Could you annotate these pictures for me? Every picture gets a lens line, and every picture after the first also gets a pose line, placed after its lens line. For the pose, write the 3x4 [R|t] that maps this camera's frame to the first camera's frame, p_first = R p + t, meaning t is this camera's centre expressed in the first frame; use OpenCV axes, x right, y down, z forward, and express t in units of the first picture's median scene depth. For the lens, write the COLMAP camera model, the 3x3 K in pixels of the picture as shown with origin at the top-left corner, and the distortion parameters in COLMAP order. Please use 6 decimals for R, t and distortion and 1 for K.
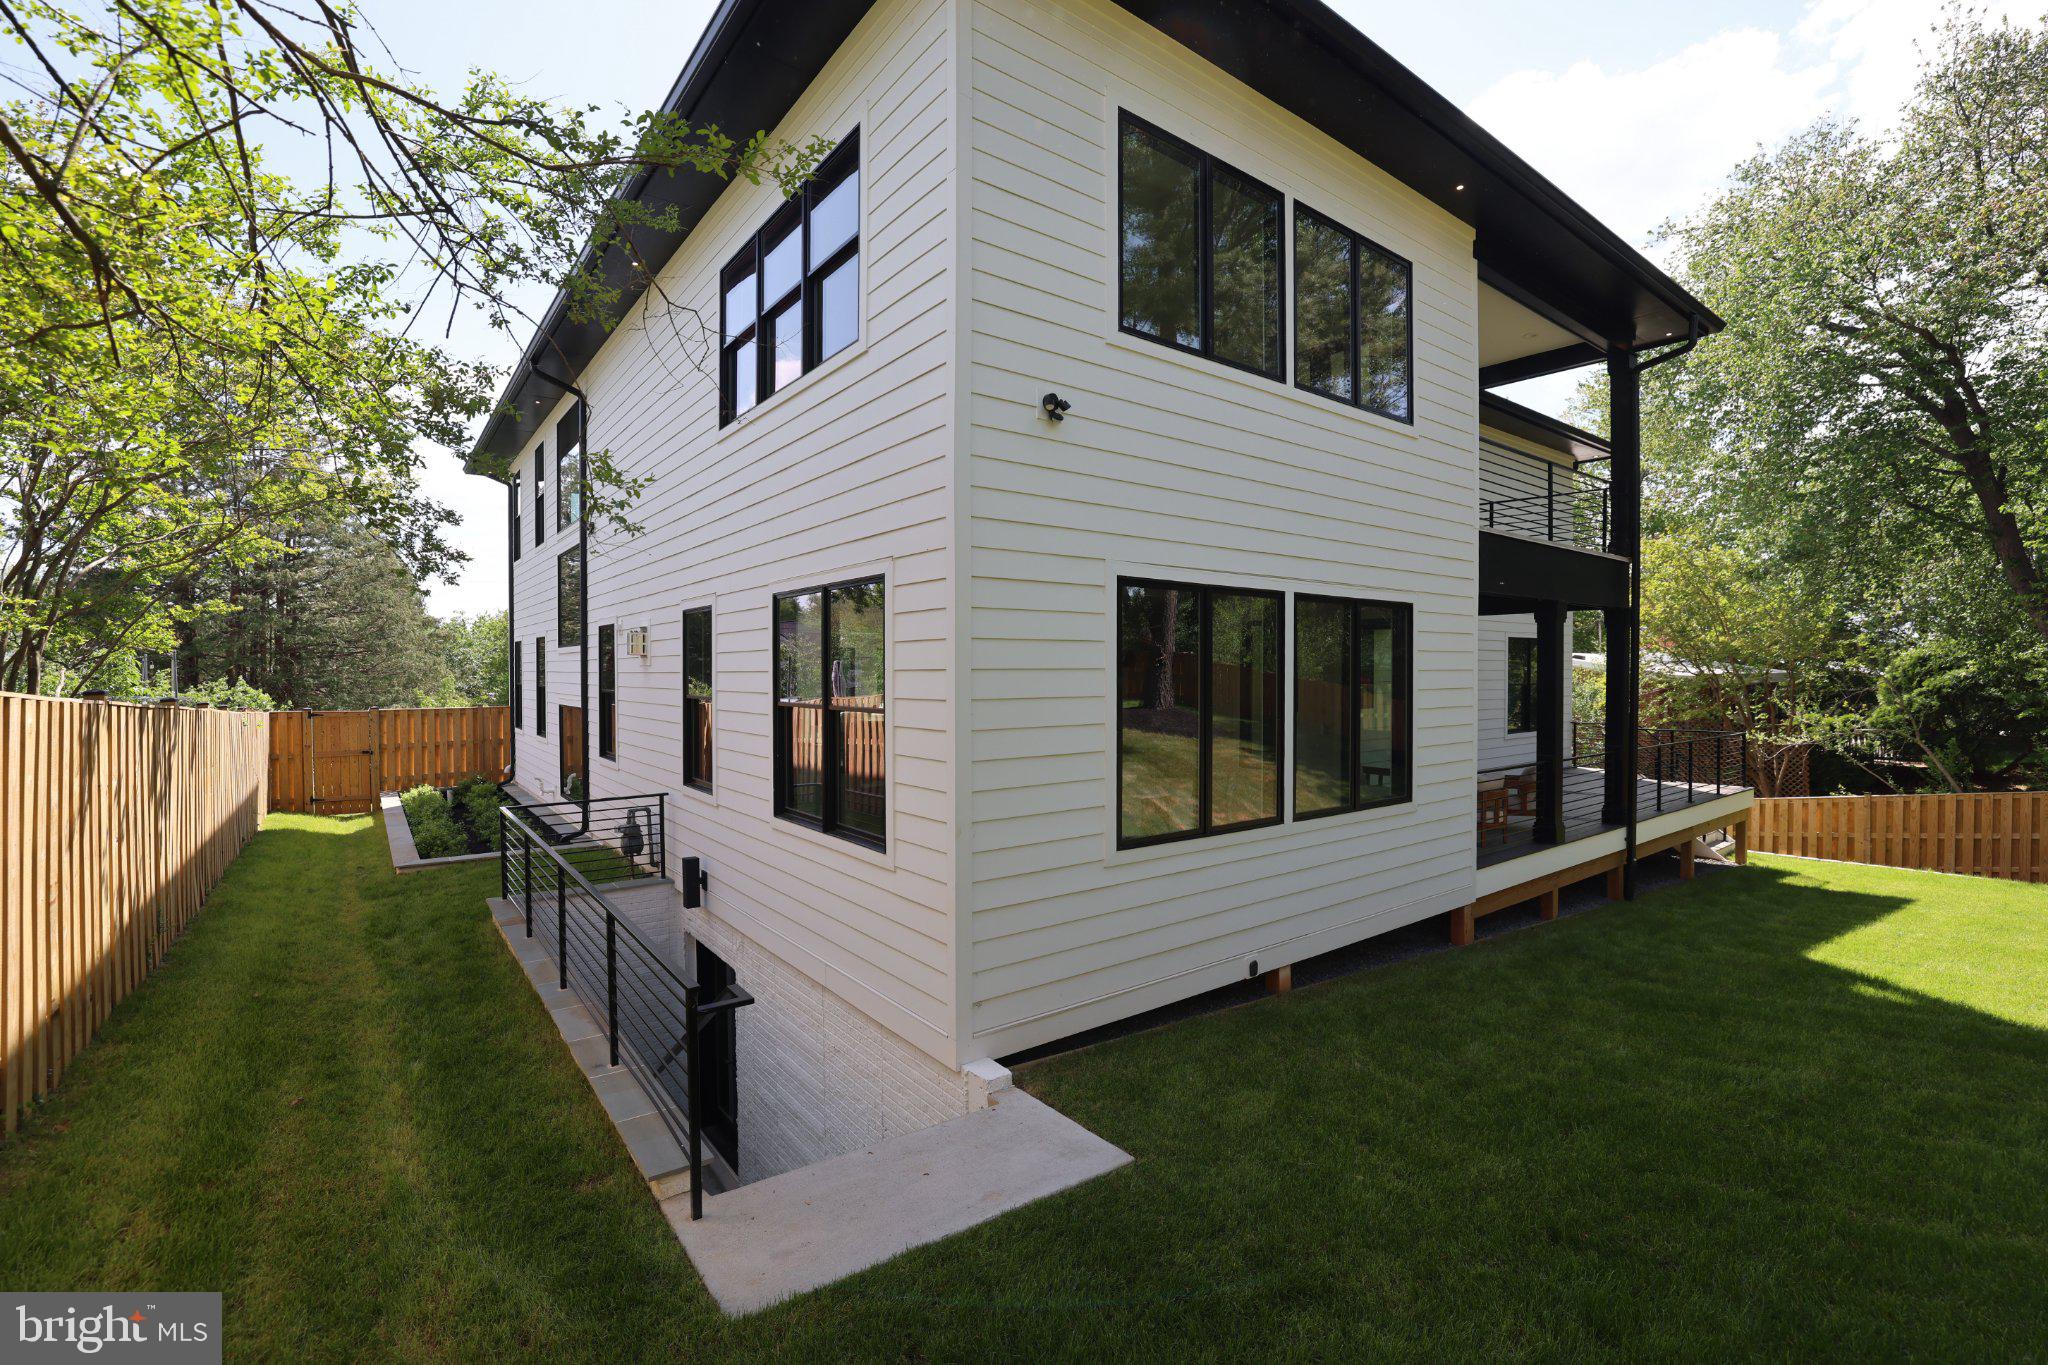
lens RADIAL K [[915.4, 0, 1002.8], [0, 915.4, 677.0], [0, 0, 1]] dist [-0.037767, 0.018439]
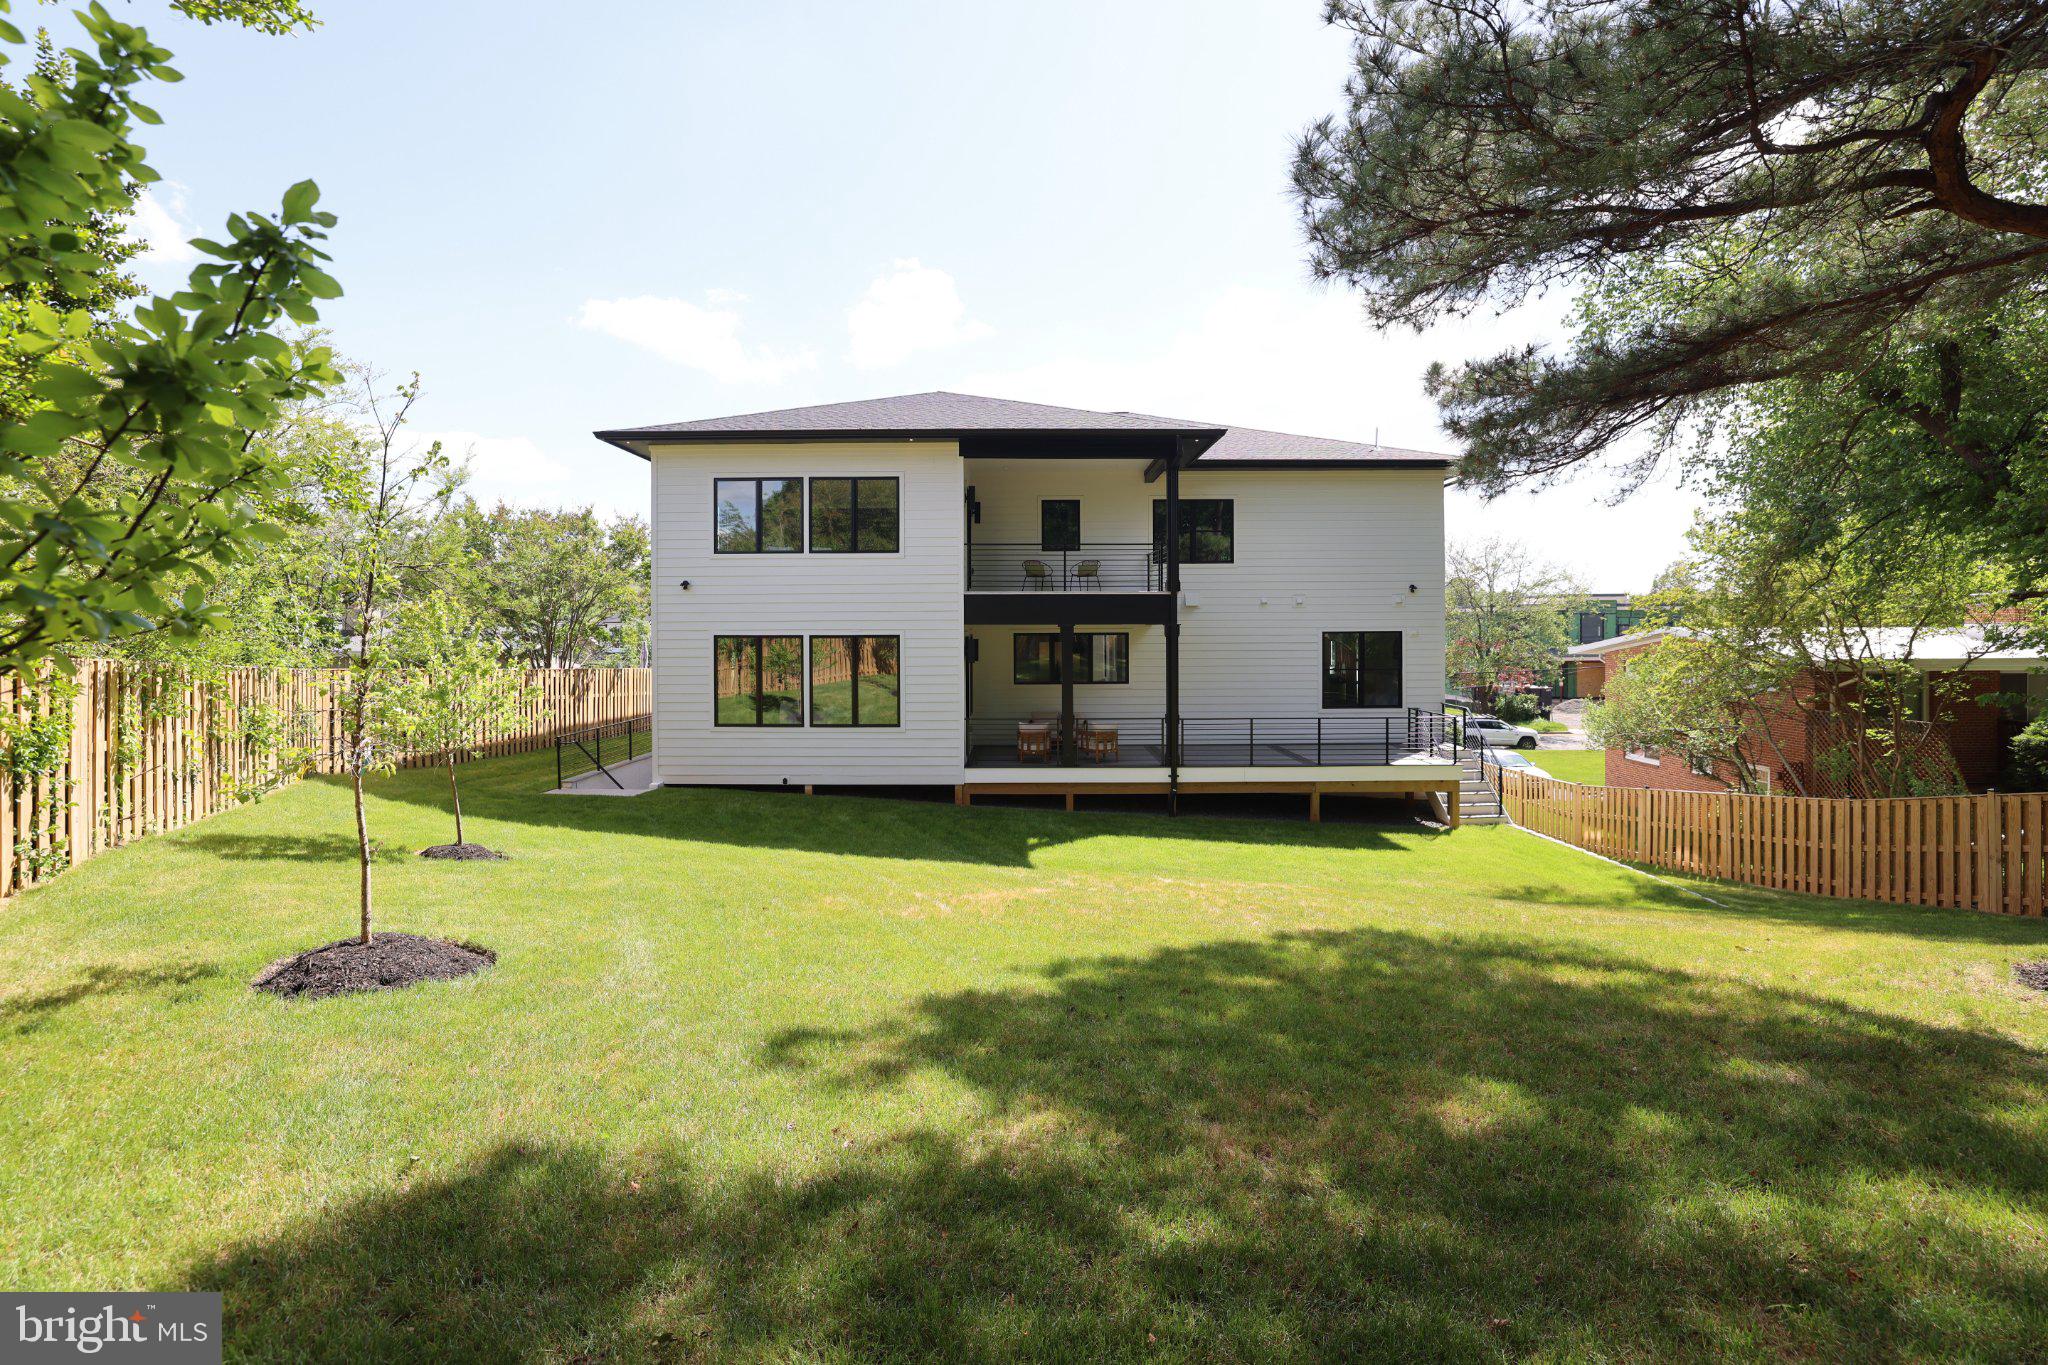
lens RADIAL K [[967.1, 0, 1020.6], [0, 967.1, 642.4], [0, 0, 1]] dist [-0.041614, 0.022548]
pose [[0.767628, 0.004014, -0.640883, 2.416746], [0.001904, 0.999962, 0.008545, -0.093792], [0.640893, -0.007780, 0.767591, -0.647265]]
